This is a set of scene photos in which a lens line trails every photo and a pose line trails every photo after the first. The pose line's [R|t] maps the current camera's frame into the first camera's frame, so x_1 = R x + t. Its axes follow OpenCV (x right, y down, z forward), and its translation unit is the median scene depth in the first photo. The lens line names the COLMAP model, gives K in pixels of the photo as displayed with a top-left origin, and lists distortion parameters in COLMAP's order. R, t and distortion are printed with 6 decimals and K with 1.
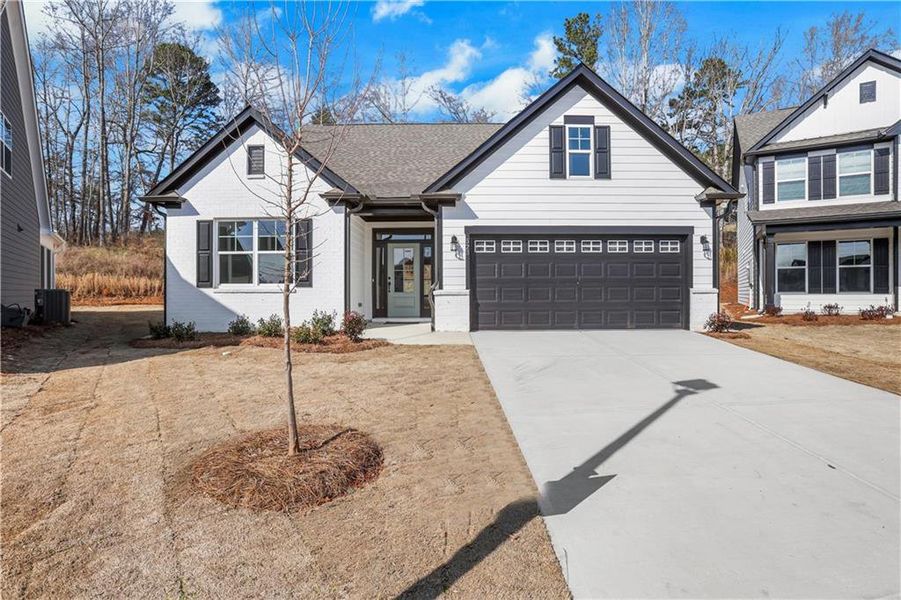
lens RADIAL K [[414.6, 0, 449.0], [0, 414.6, 294.4], [0, 0, 1]] dist [-0.065090, 0.028212]
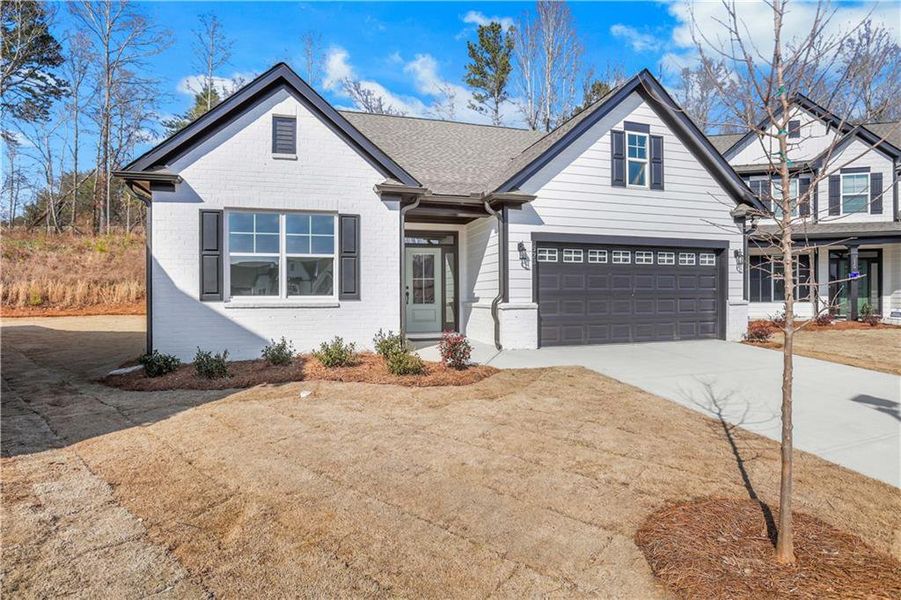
lens RADIAL K [[424.0, 0, 440.1], [0, 424.0, 299.6], [0, 0, 1]] dist [-0.049009, 0.016026]
pose [[0.966617, -0.002369, 0.256215, -0.389139], [0.002495, 0.999997, -0.000170, -0.018207], [-0.256214, 0.000804, 0.966620, 0.159827]]
